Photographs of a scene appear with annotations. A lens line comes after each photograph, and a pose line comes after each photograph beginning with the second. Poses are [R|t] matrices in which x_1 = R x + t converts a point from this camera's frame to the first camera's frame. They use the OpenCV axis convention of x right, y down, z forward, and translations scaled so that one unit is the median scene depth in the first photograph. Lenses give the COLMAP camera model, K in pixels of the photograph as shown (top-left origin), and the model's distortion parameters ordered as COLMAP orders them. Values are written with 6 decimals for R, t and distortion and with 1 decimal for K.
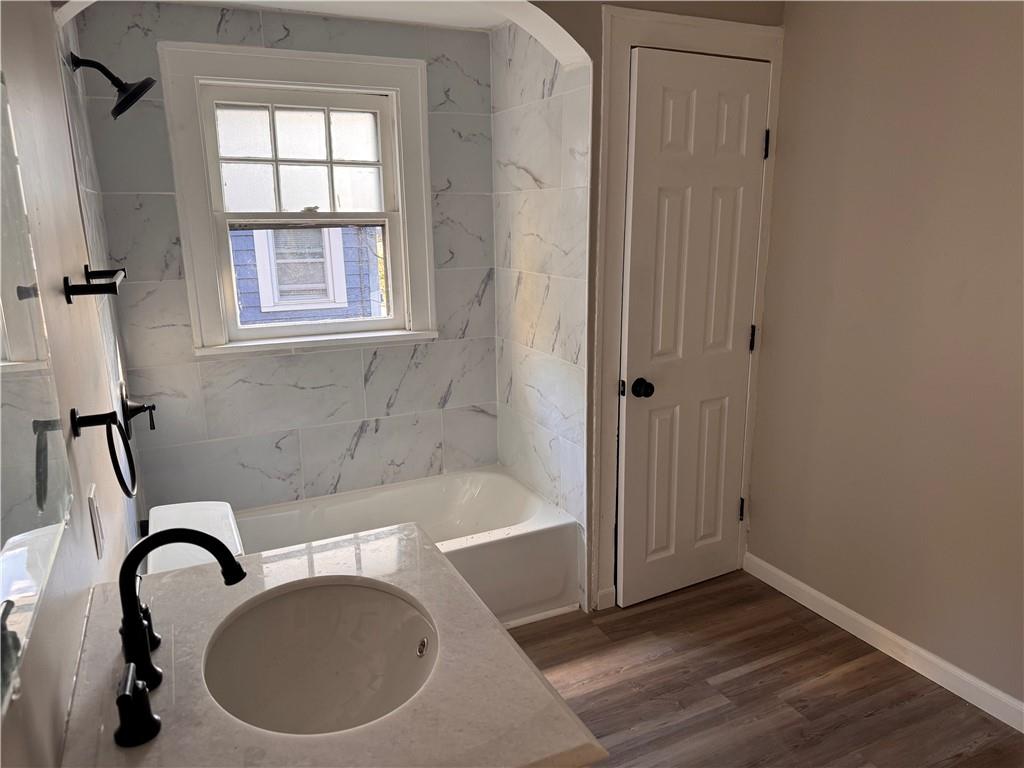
lens RADIAL K [[726.7, 0, 515.2], [0, 726.7, 385.7], [0, 0, 1]] dist [0.099943, -0.117768]
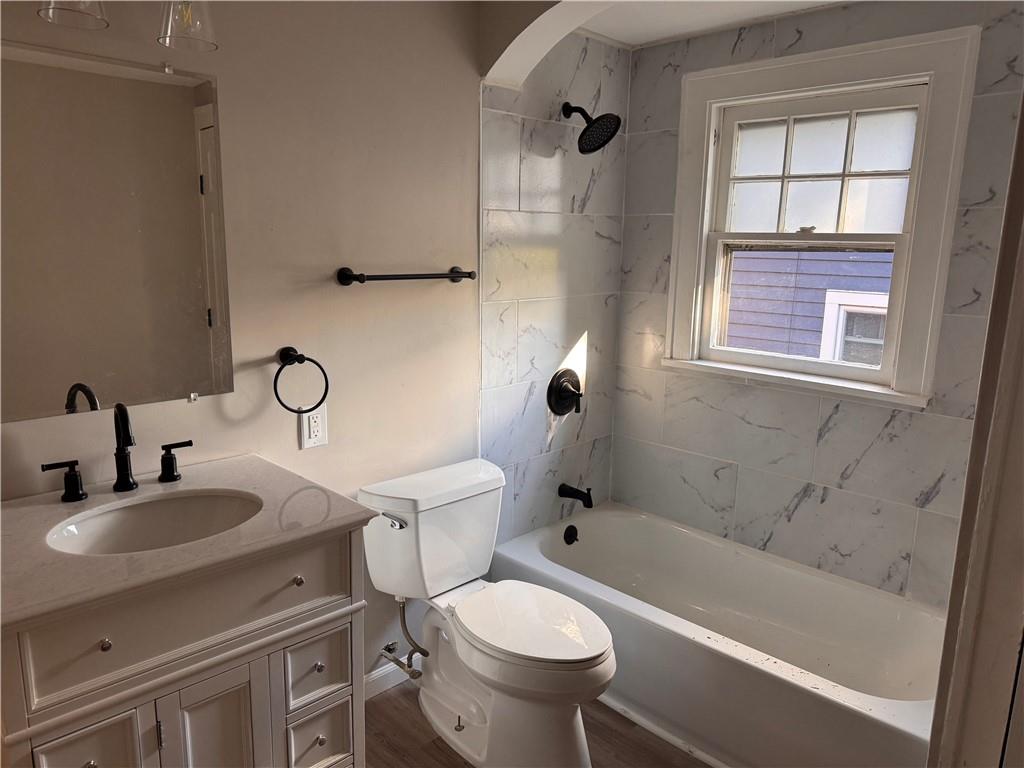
lens RADIAL K [[726.7, 0, 515.2], [0, 726.7, 385.7], [0, 0, 1]] dist [0.099943, -0.117768]
pose [[0.341794, 0.204139, -0.917335, 0.444394], [-0.242306, 0.962262, 0.123855, -0.084881], [0.908000, 0.179943, 0.378360, 0.381006]]
